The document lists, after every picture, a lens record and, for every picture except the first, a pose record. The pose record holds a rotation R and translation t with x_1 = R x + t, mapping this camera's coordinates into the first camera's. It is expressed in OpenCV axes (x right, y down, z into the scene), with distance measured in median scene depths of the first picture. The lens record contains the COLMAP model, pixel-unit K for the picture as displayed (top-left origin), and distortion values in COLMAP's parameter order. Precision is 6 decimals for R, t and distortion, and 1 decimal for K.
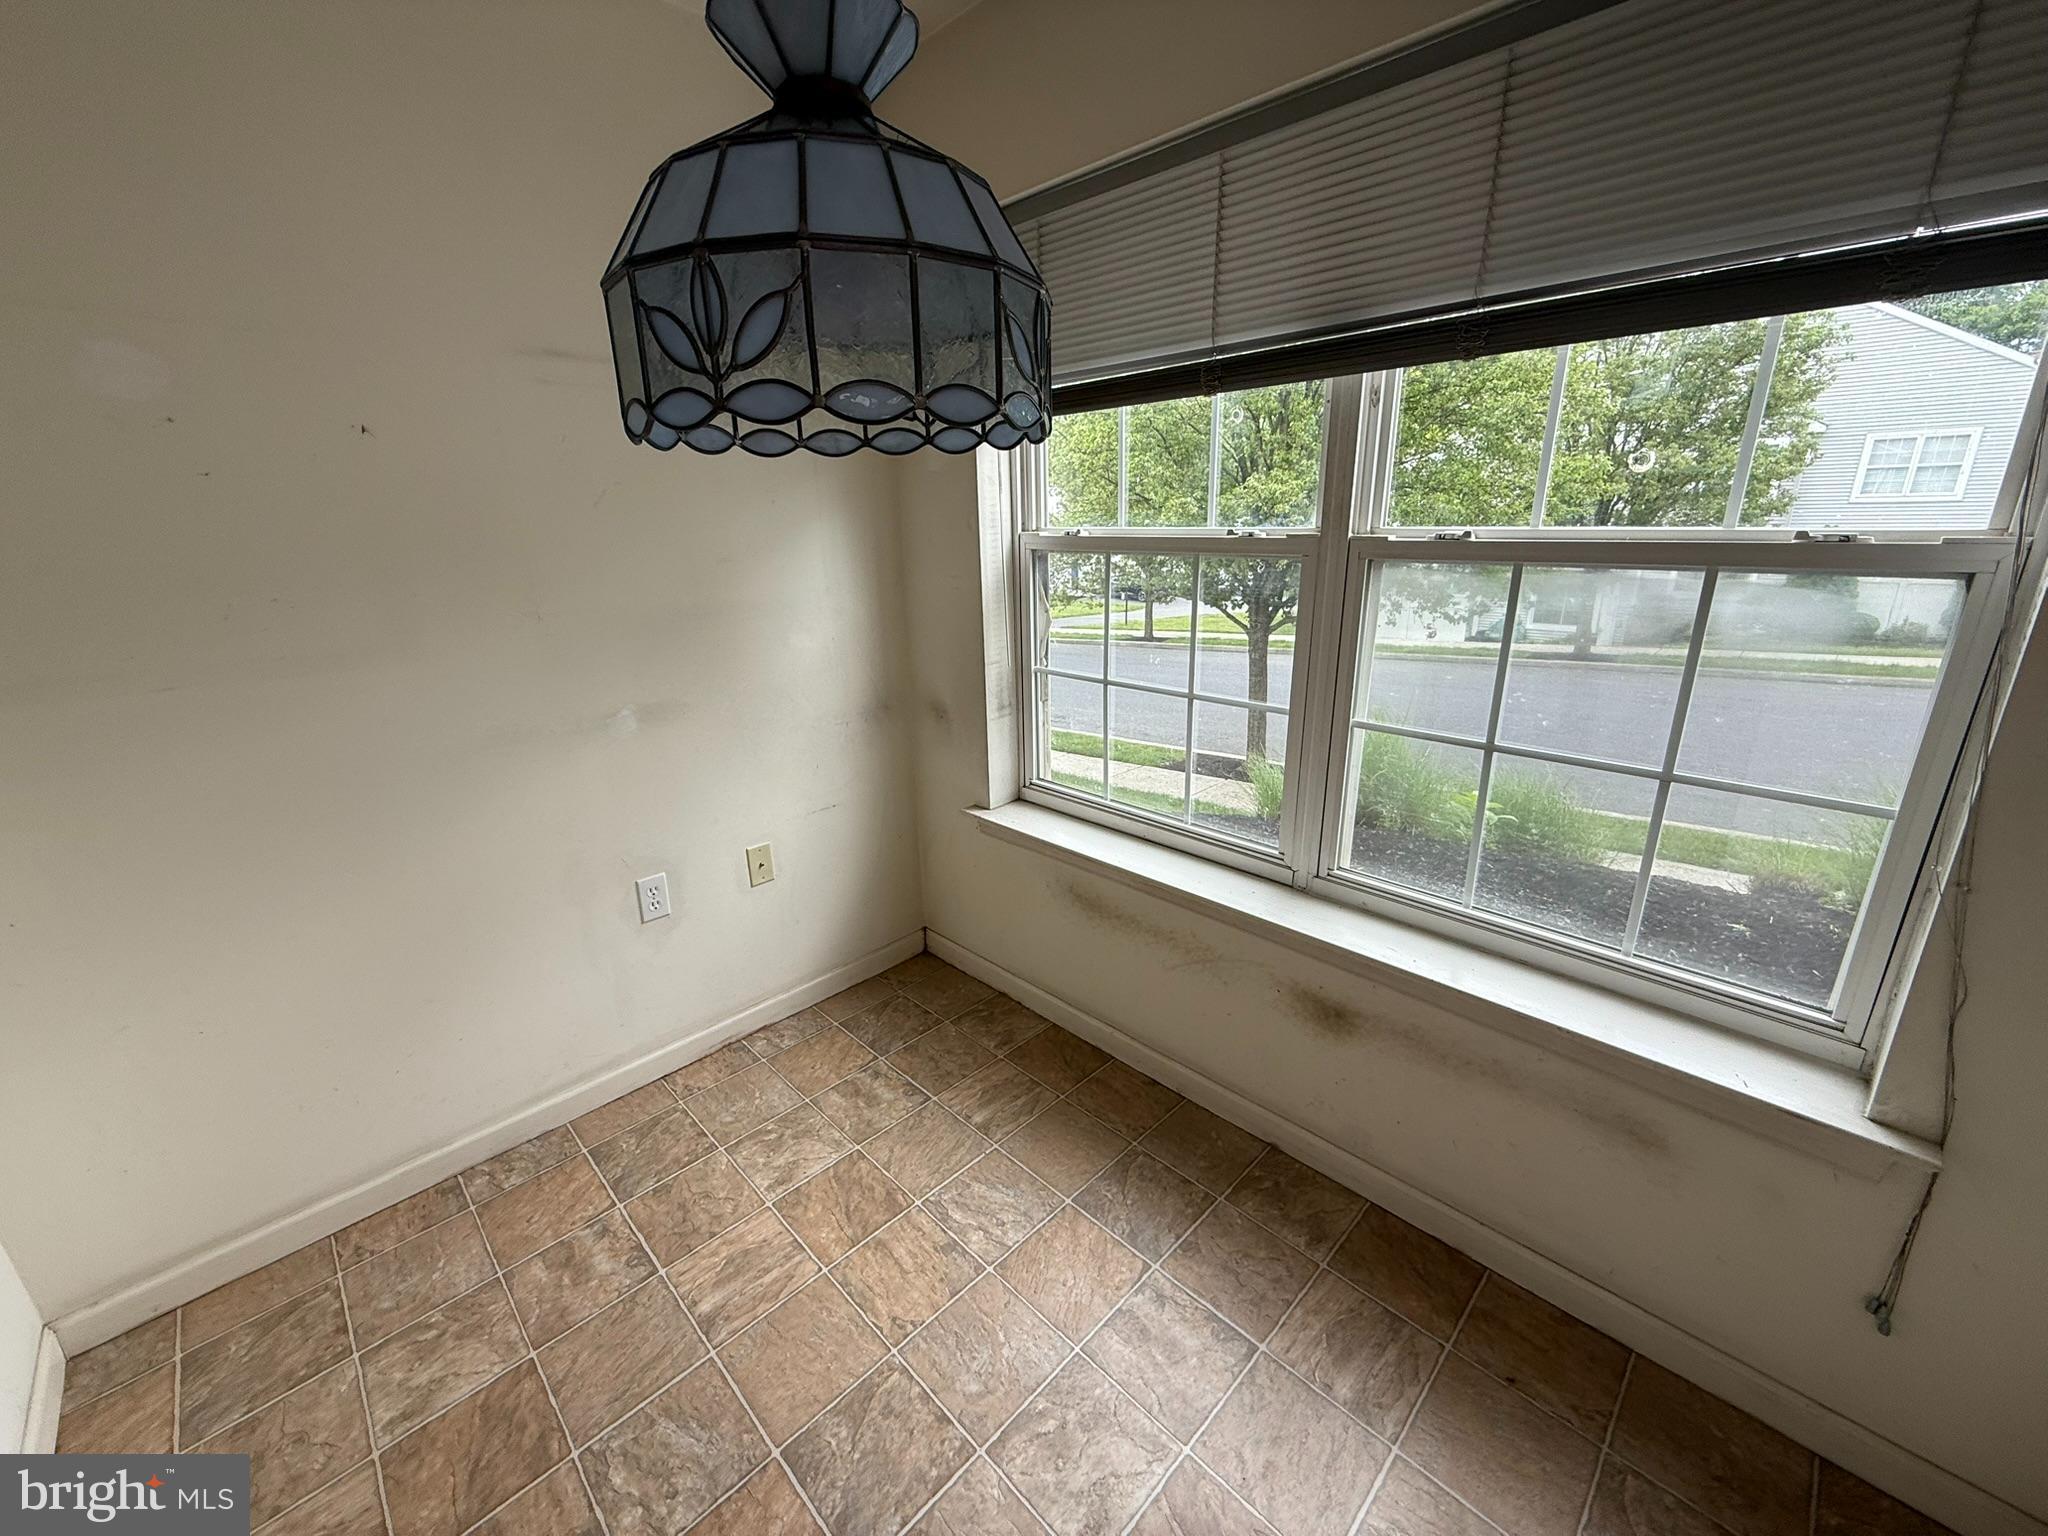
lens RADIAL K [[811.8, 0, 1021.7], [0, 811.8, 763.4], [0, 0, 1]] dist [0.000421, -0.000501]
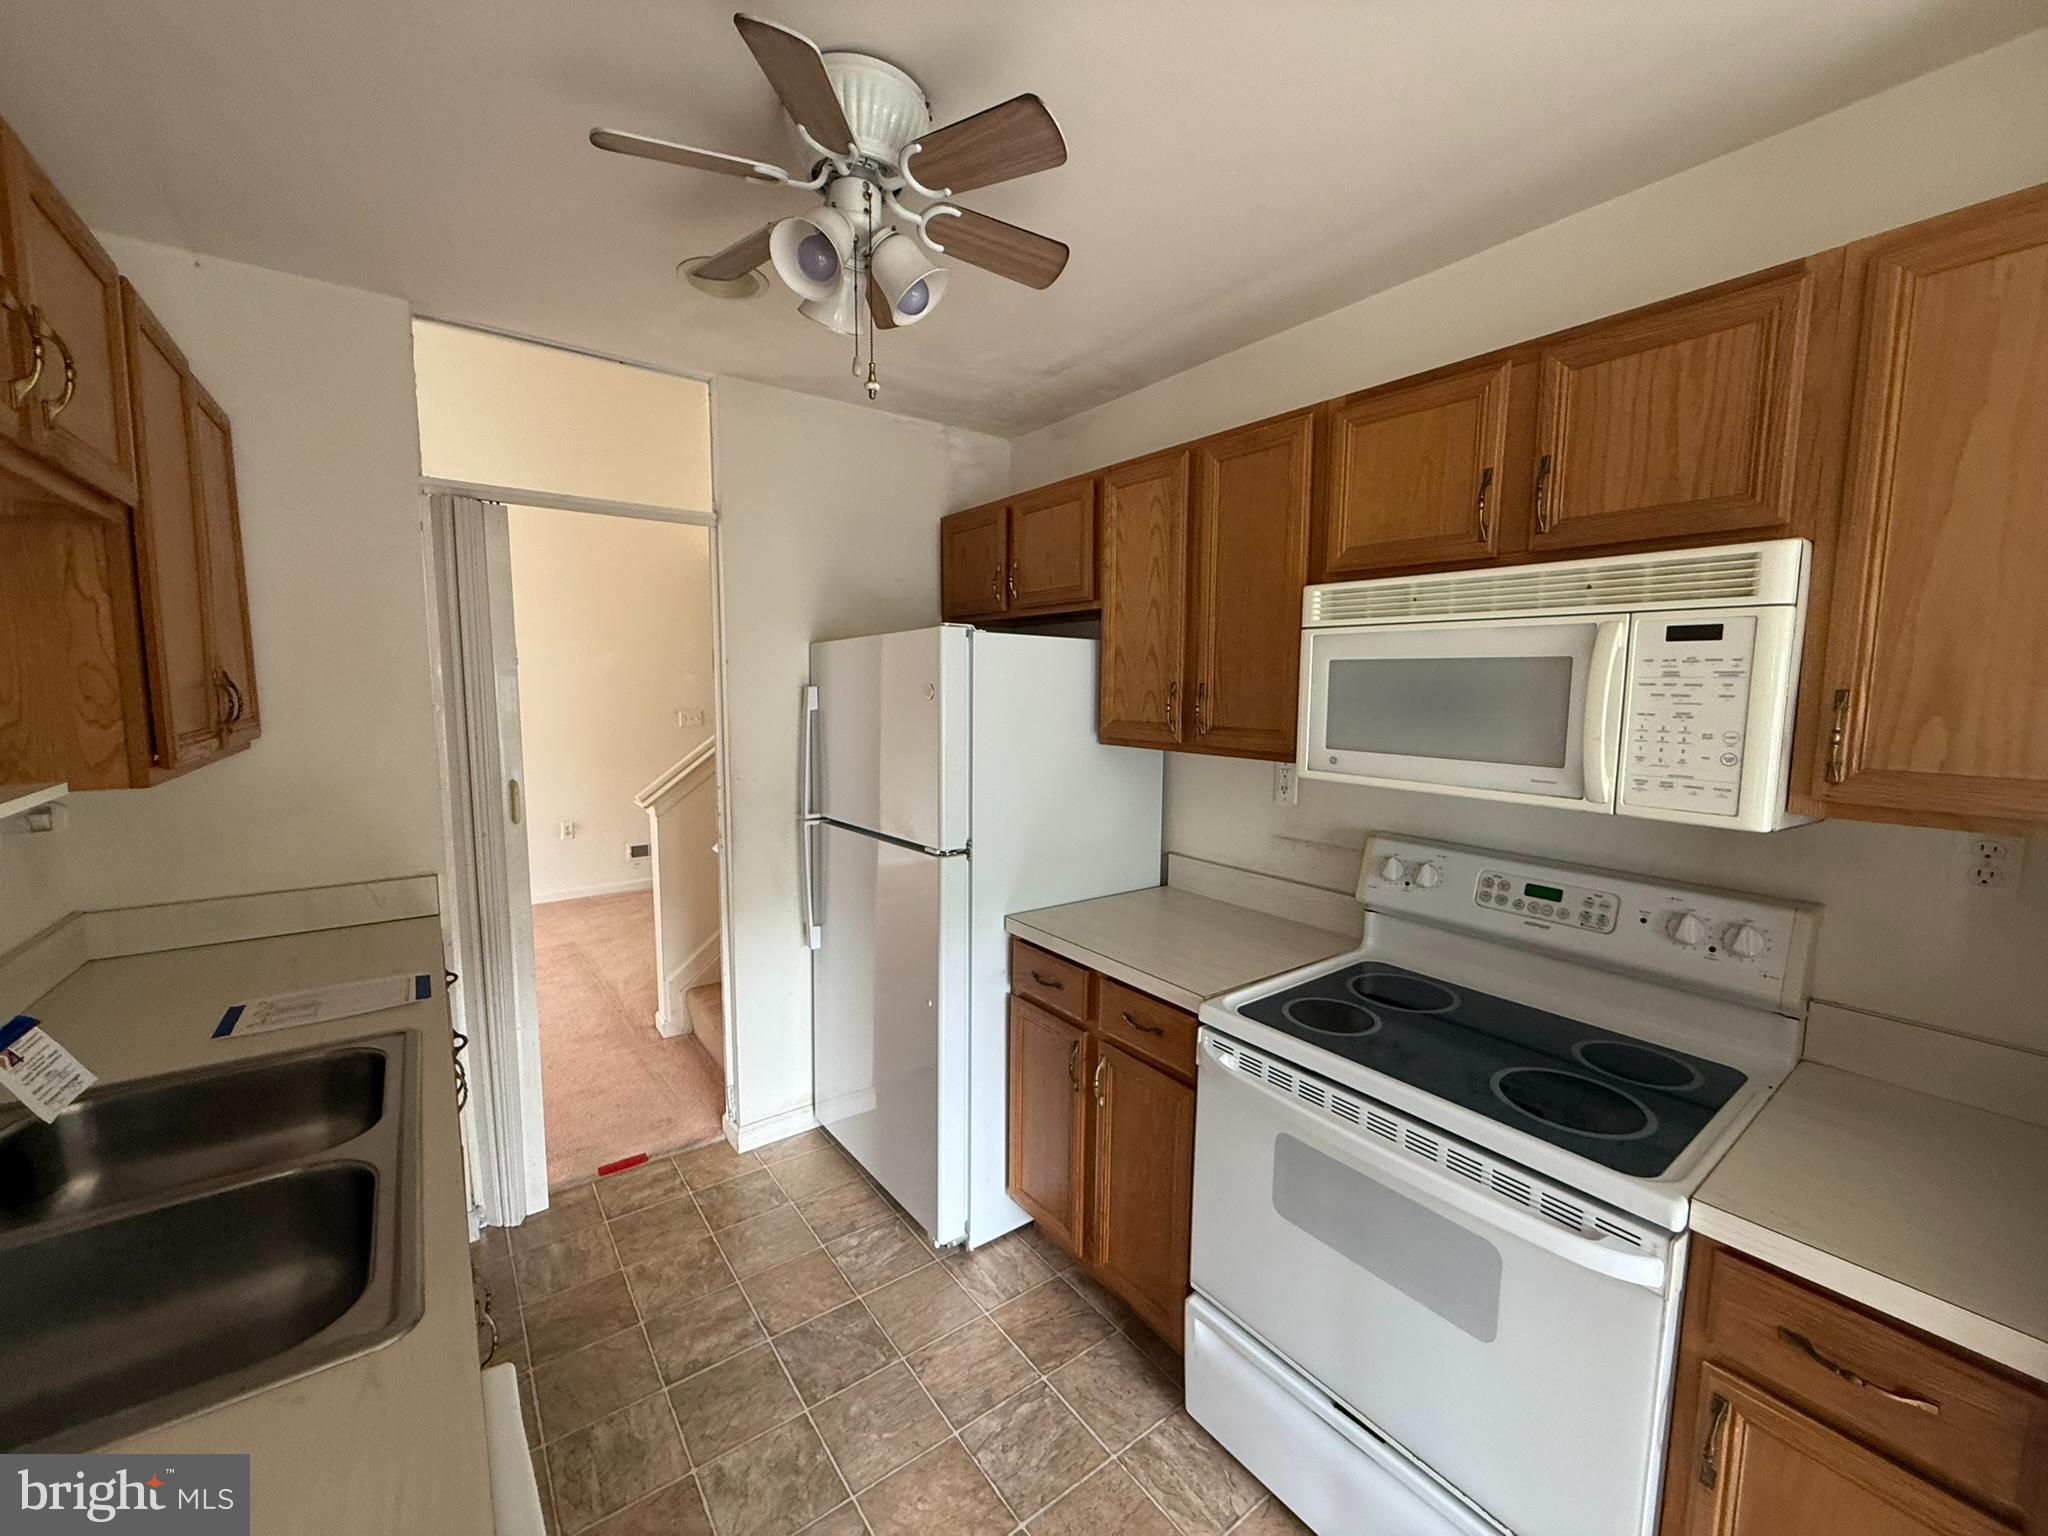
lens RADIAL K [[811.8, 0, 1017.2], [0, 811.8, 765.4], [0, 0, 1]] dist [0.000421, -0.000501]
pose [[-0.145079, 0.127596, -0.981158, 0.877143], [-0.294205, 0.941232, 0.165906, -0.392840], [0.944667, 0.312731, -0.099013, 0.914065]]
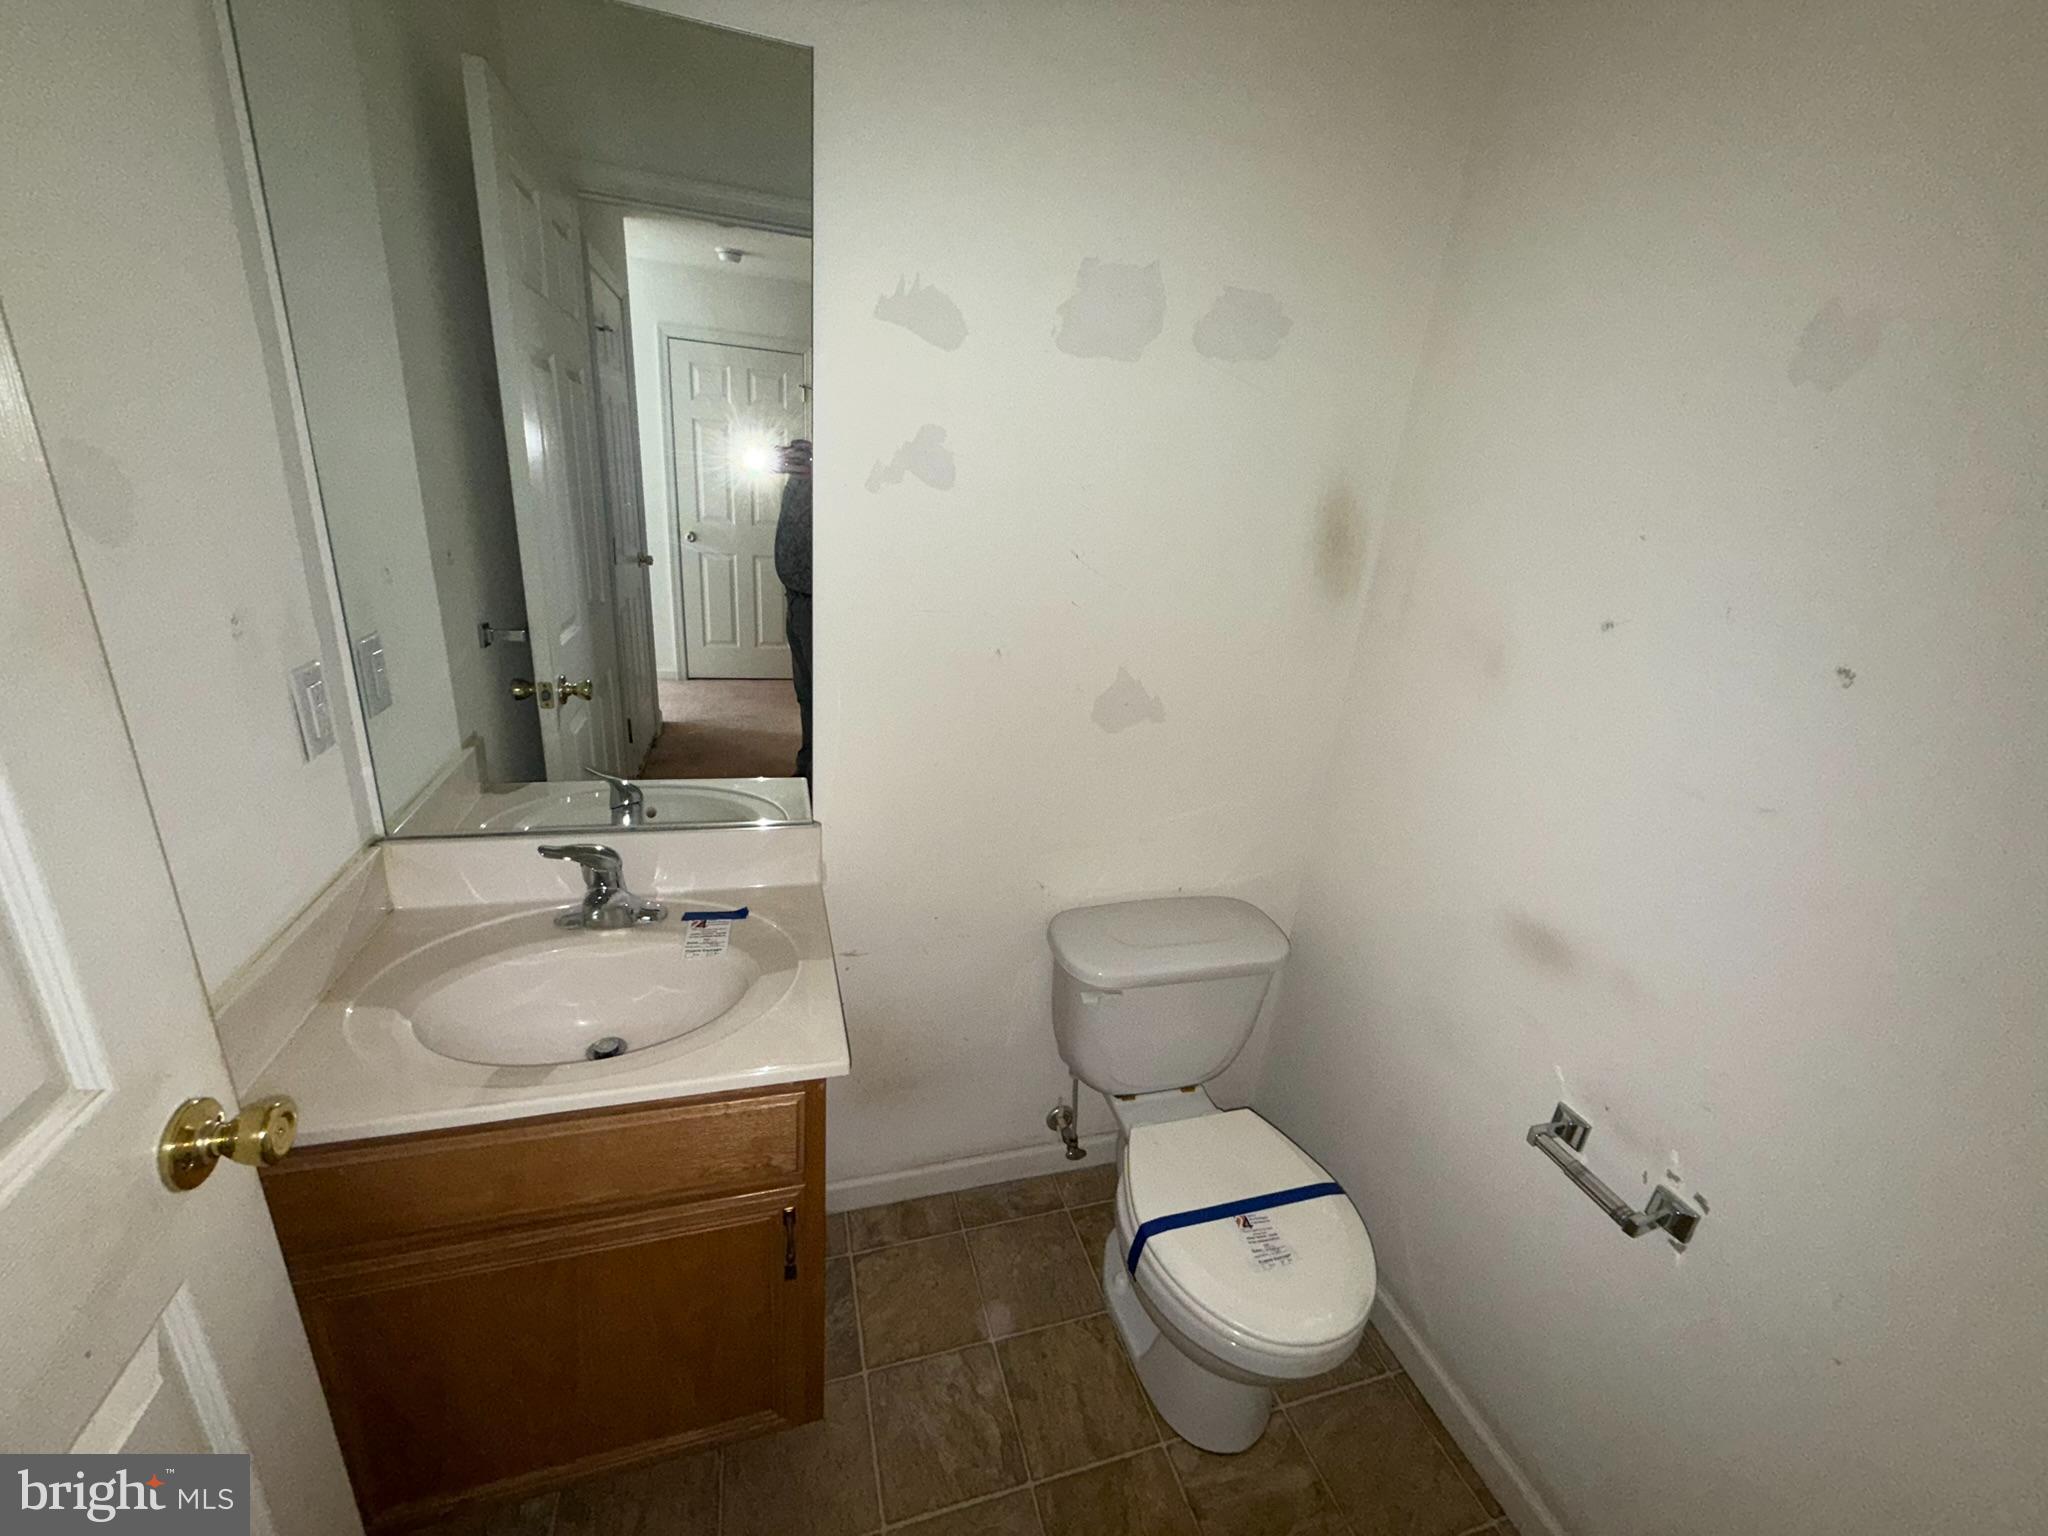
lens RADIAL K [[811.8, 0, 1026.5], [0, 811.8, 768.9], [0, 0, 1]] dist [0.000421, -0.000501]
pose [[-0.888835, -0.201855, 0.411373, -0.323755], [0.074363, 0.822306, 0.564165, -0.431014], [-0.452154, 0.532040, -0.715884, 1.305508]]
